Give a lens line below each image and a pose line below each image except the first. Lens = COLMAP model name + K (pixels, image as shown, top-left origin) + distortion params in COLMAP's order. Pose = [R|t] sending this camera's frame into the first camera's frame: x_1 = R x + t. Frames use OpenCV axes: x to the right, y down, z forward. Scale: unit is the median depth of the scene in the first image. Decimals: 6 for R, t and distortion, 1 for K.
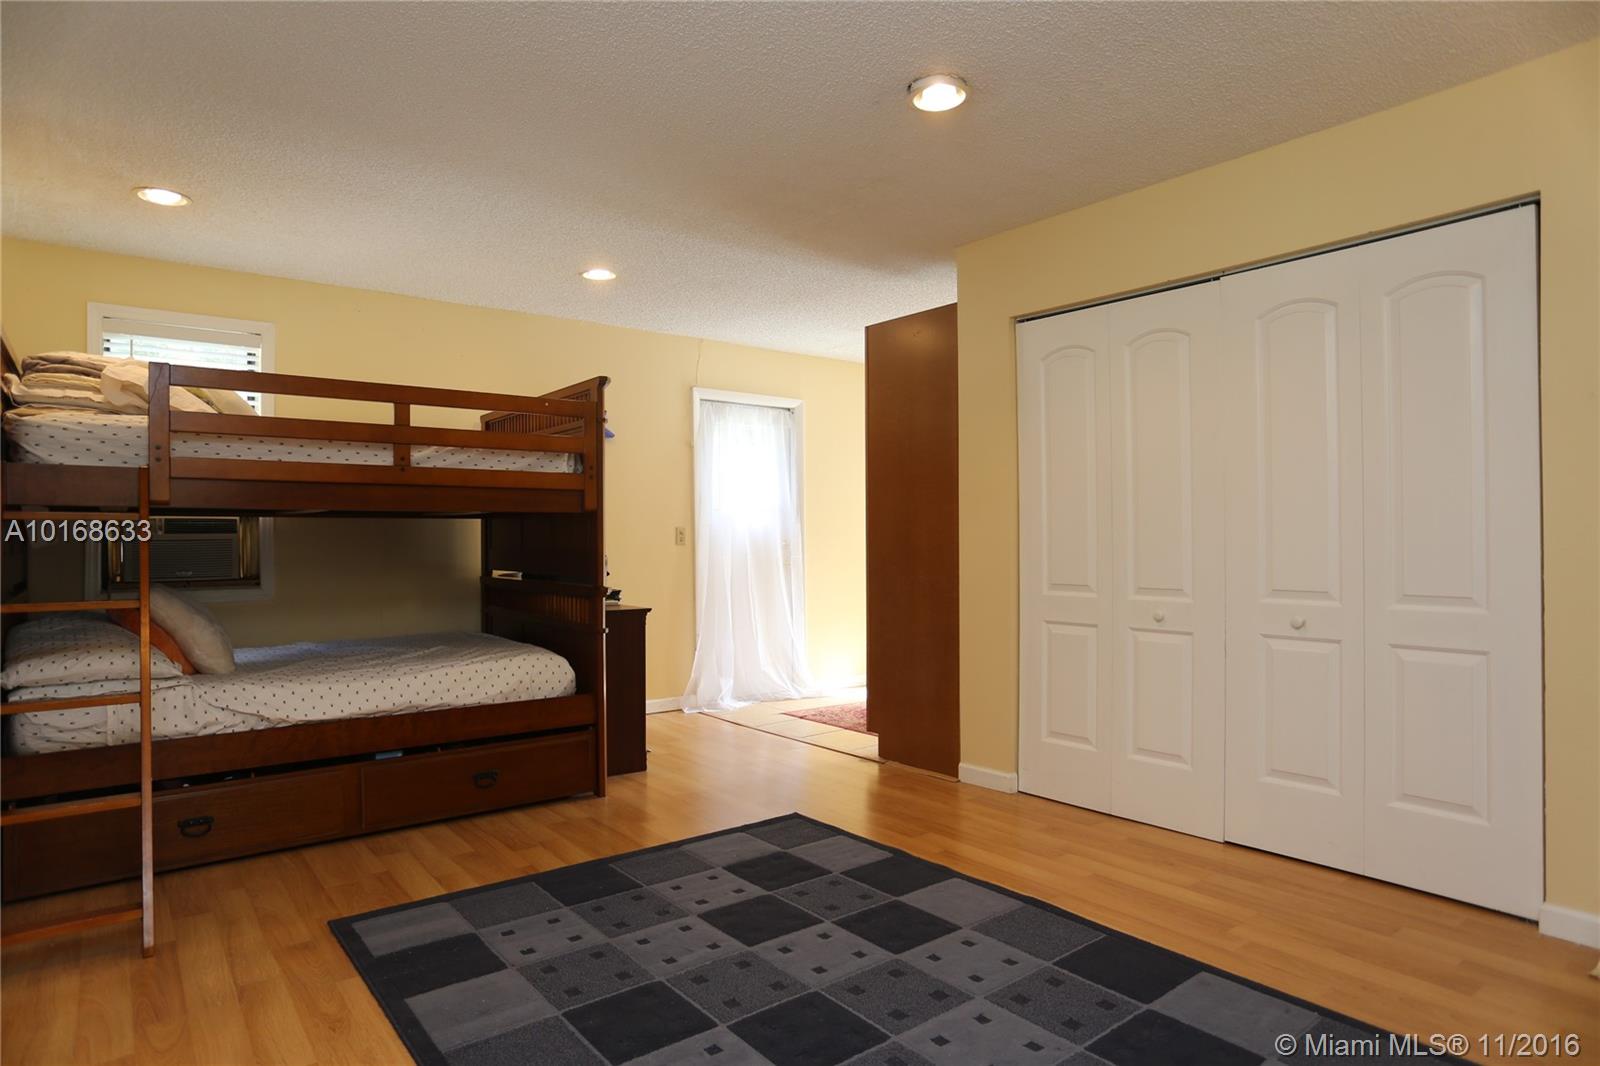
lens RADIAL K [[920.0, 0, 800.1], [0, 920.0, 535.8], [0, 0, 1]] dist [-0.032052, 0.001063]
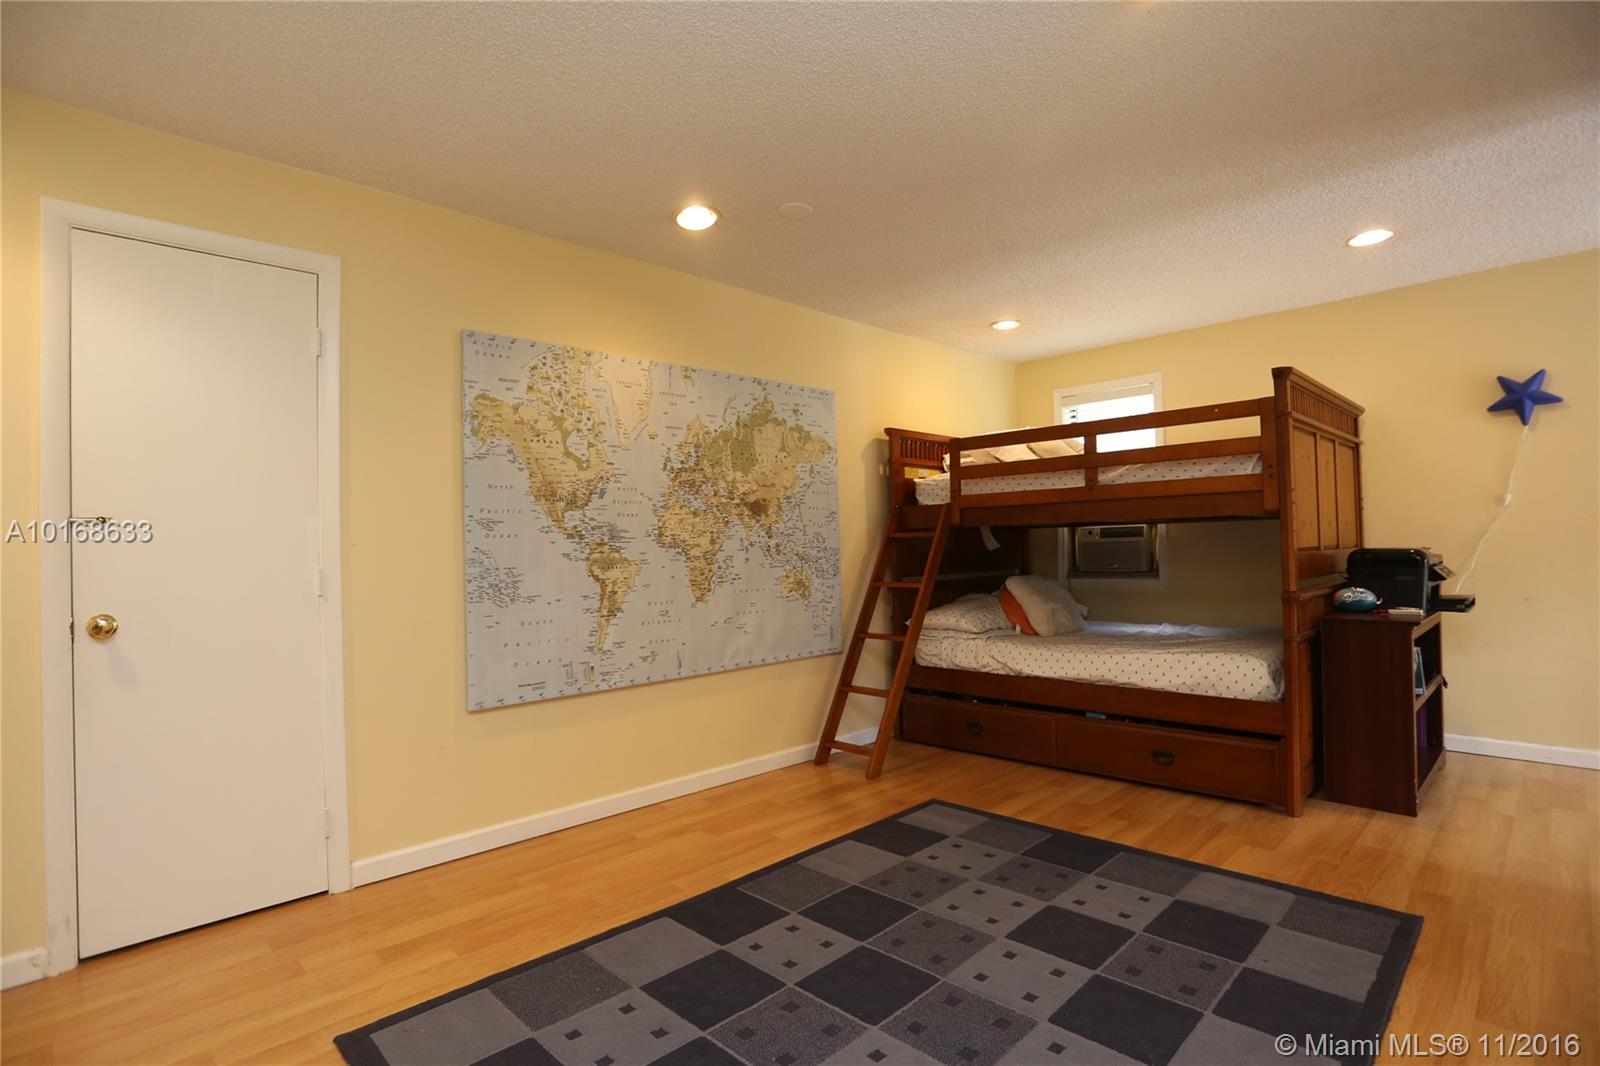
lens RADIAL K [[777.9, 0, 800.0], [0, 777.9, 537.0], [0, 0, 1]] dist [-0.032974, 0.001091]
pose [[0.122003, -0.012888, -0.992446, 0.610665], [0.026953, 0.999590, -0.009668, -0.007396], [0.992164, -0.025570, 0.122300, 0.509637]]
